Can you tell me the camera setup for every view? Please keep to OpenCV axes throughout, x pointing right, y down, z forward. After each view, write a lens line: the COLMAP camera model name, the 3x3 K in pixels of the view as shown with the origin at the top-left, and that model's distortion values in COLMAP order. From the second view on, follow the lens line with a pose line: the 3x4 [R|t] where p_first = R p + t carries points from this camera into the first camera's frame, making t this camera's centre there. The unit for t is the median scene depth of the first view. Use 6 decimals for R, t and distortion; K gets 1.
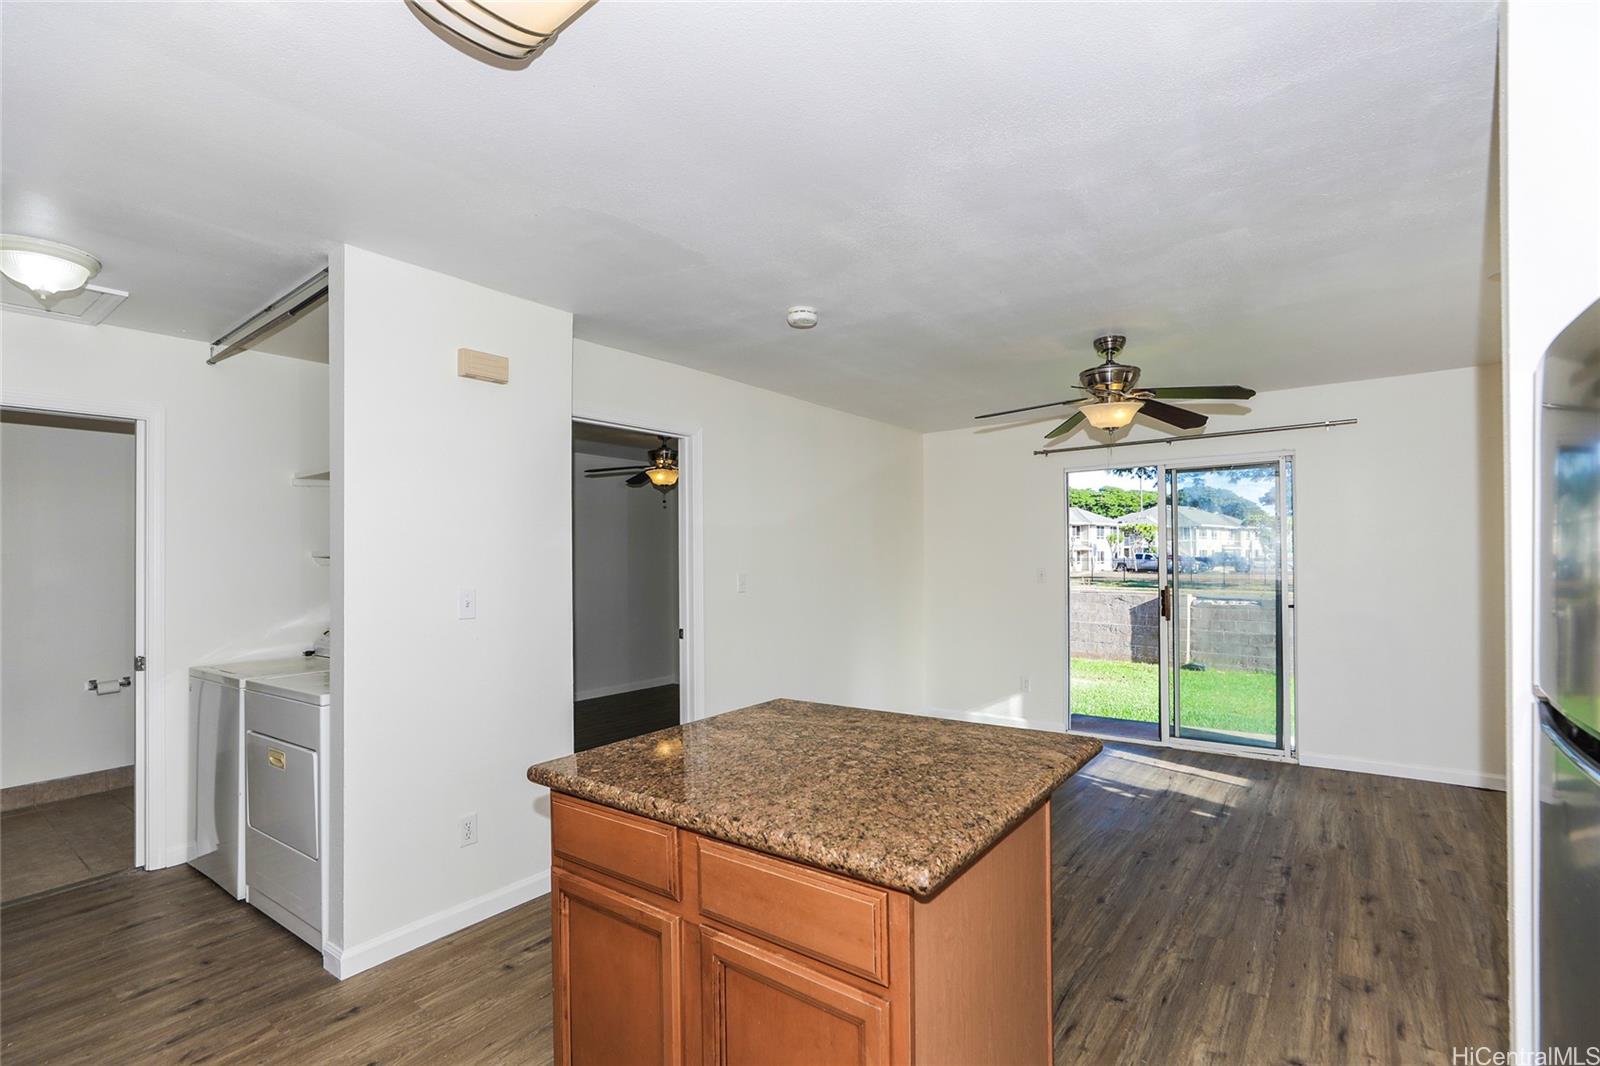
lens RADIAL K [[743.0, 0, 800.0], [0, 743.0, 533.0], [0, 0, 1]] dist [-0.035359, 0.017571]
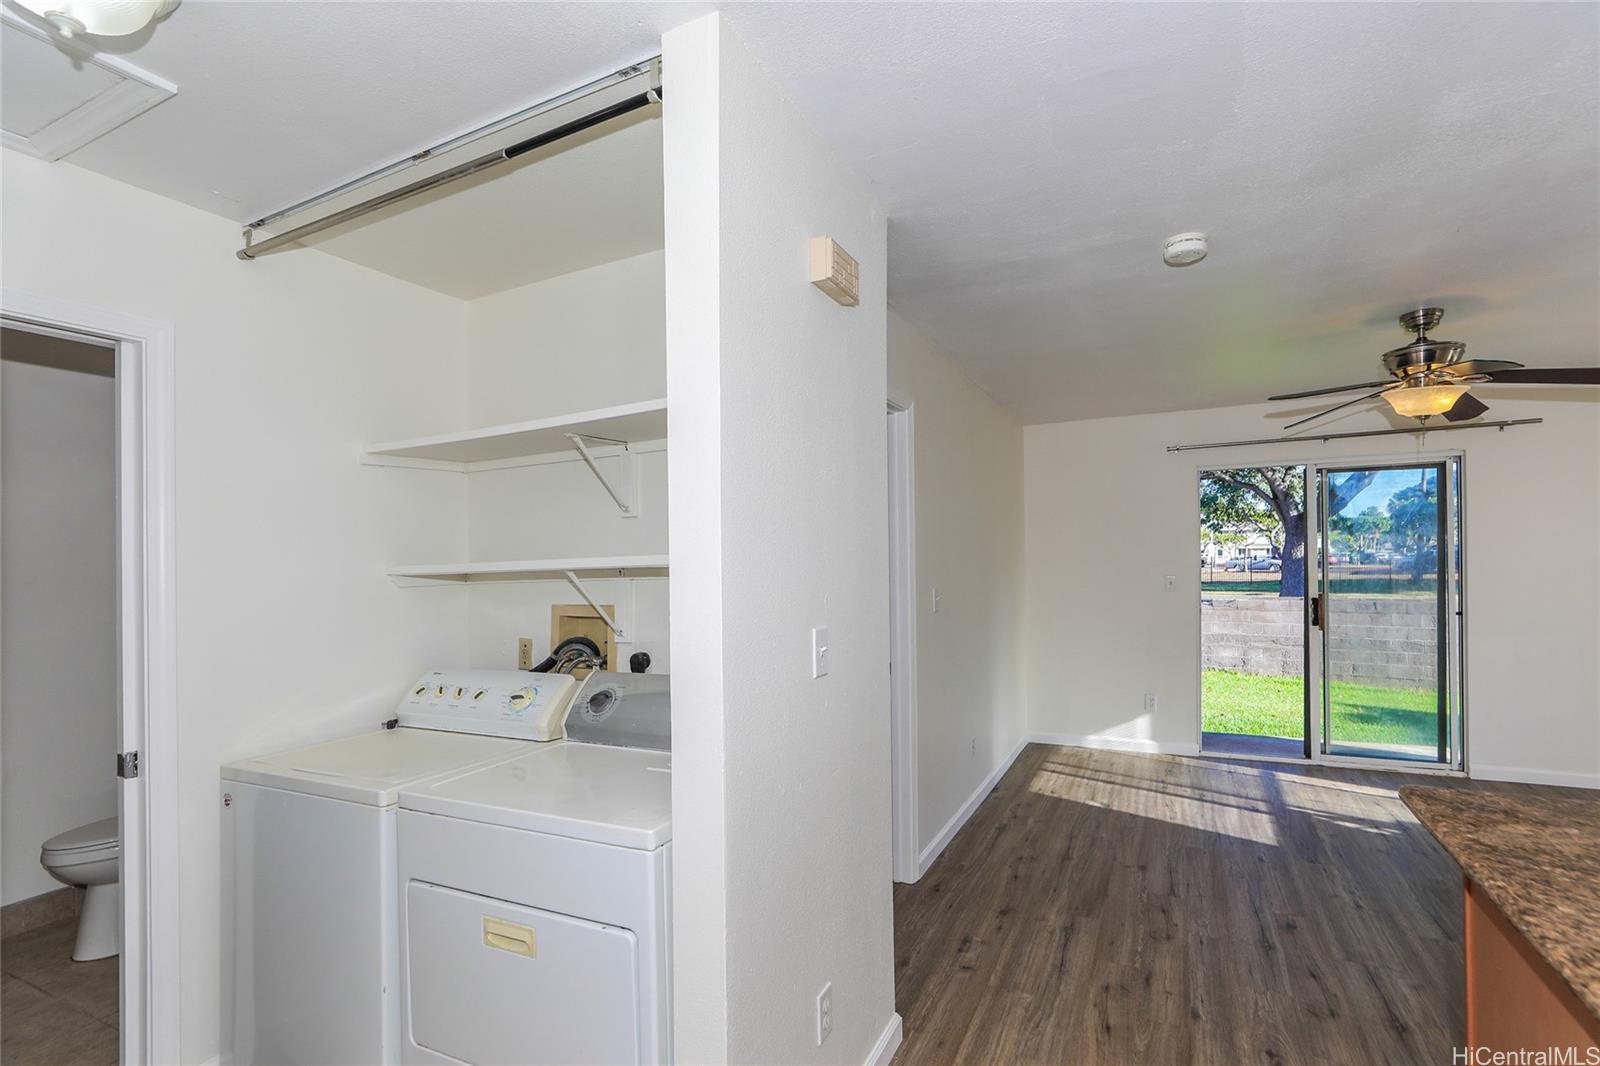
lens RADIAL K [[746.5, 0, 826.6], [0, 746.5, 537.4], [0, 0, 1]] dist [-0.037044, 0.014865]
pose [[0.980355, -0.001085, 0.197238, -0.380718], [0.001249, 0.999999, -0.000710, 0.000507], [-0.197237, 0.000943, 0.980355, 0.260729]]
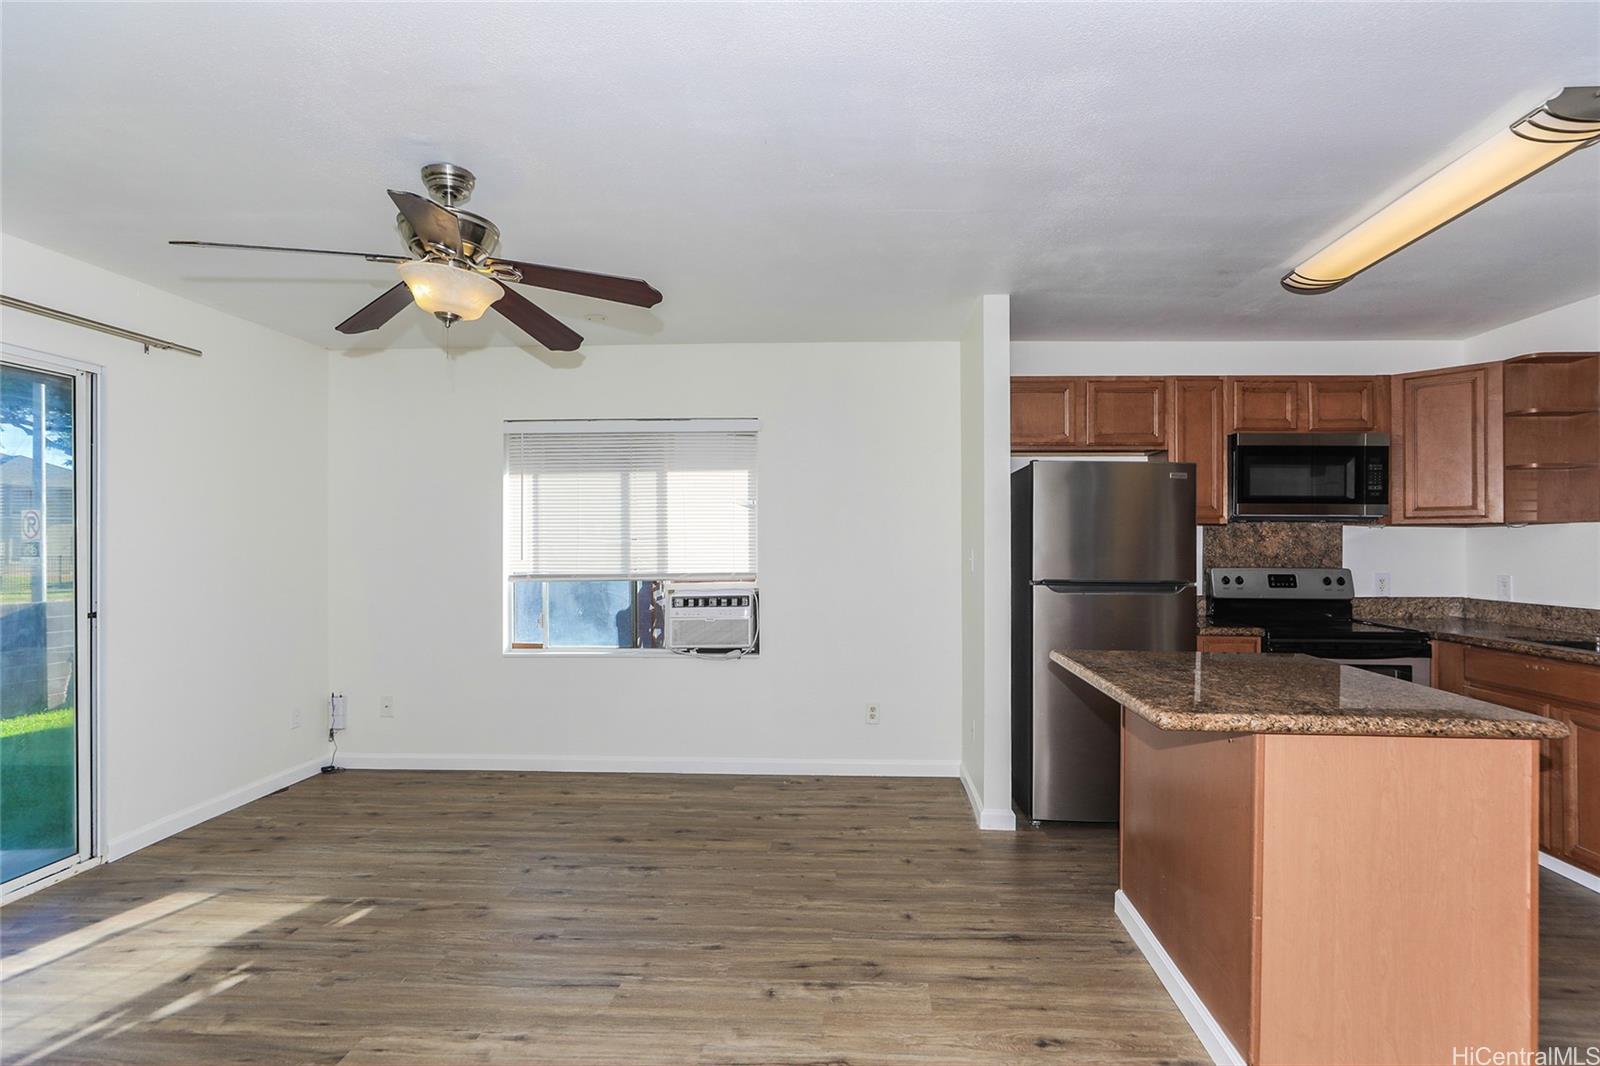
lens RADIAL K [[746.5, 0, 826.6], [0, 746.5, 537.4], [0, 0, 1]] dist [-0.037044, 0.014865]
pose [[-0.558463, 0.012532, 0.829435, -0.254910], [-0.014167, 0.999596, -0.024641, 0.036233], [-0.829408, -0.025512, -0.558060, 0.959220]]
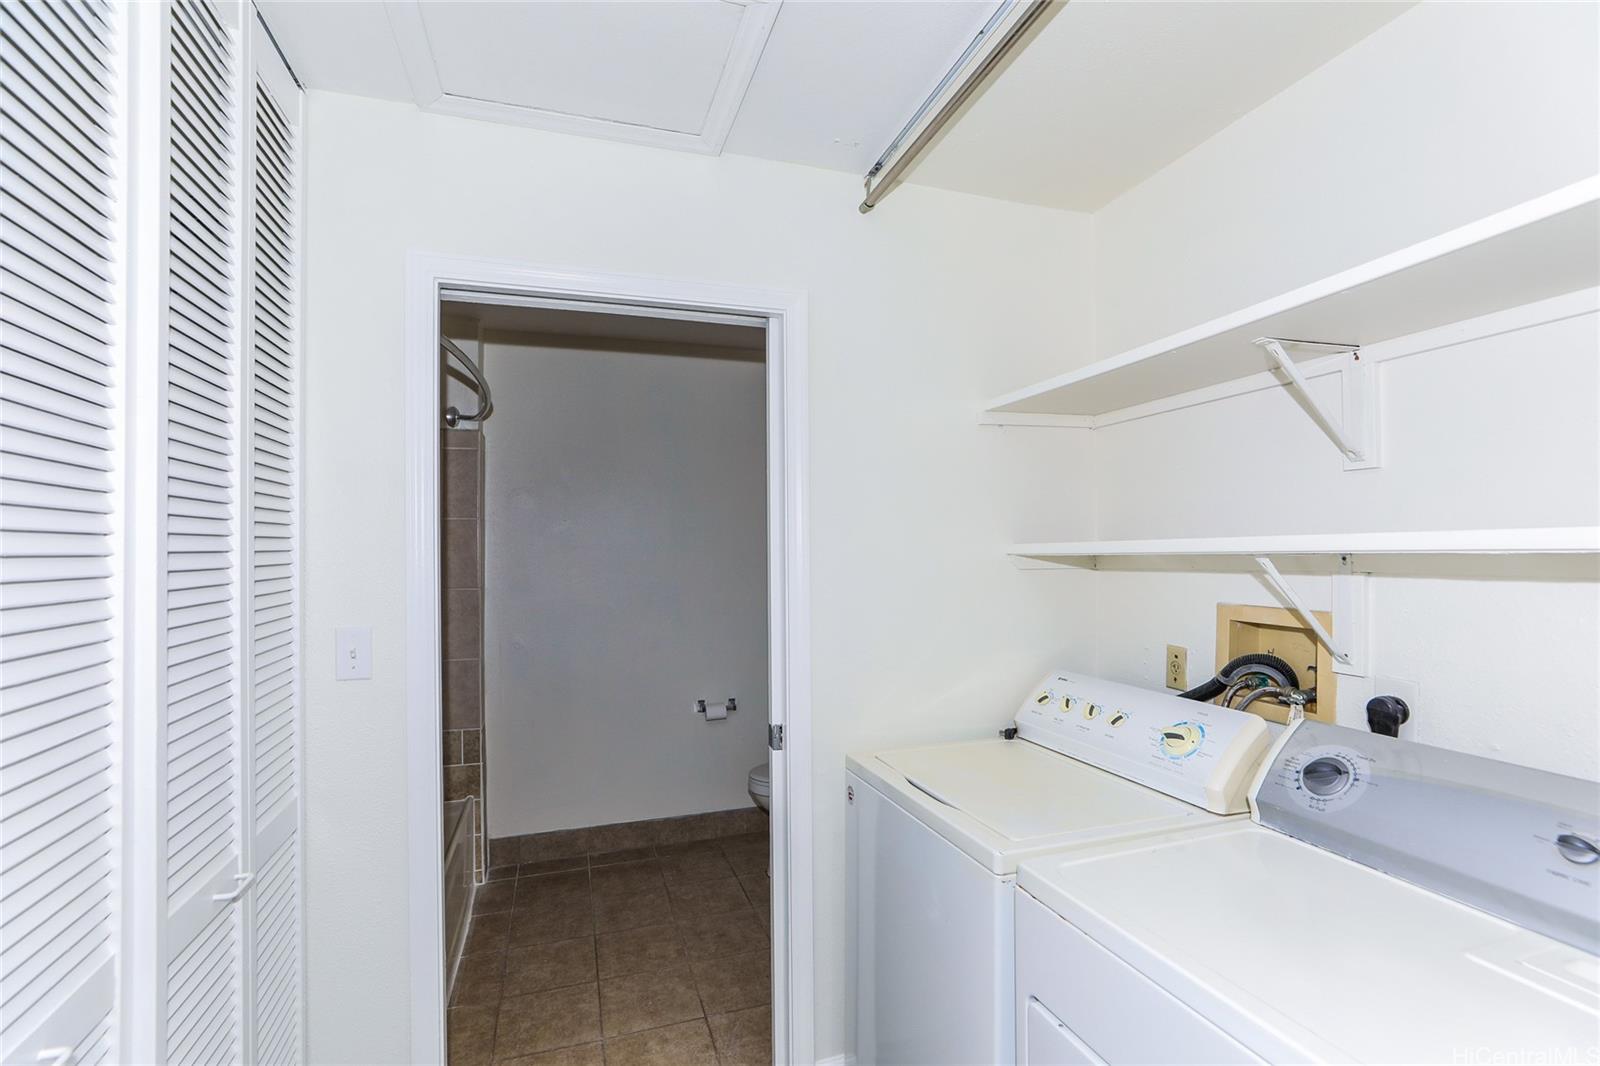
lens RADIAL K [[746.5, 0, 826.6], [0, 746.5, 537.4], [0, 0, 1]] dist [-0.037044, 0.014865]
pose [[0.837764, 0.004262, -0.546016, -0.435643], [0.007167, 0.999798, 0.018801, 0.007636], [0.545985, -0.019664, 0.837564, 0.420145]]
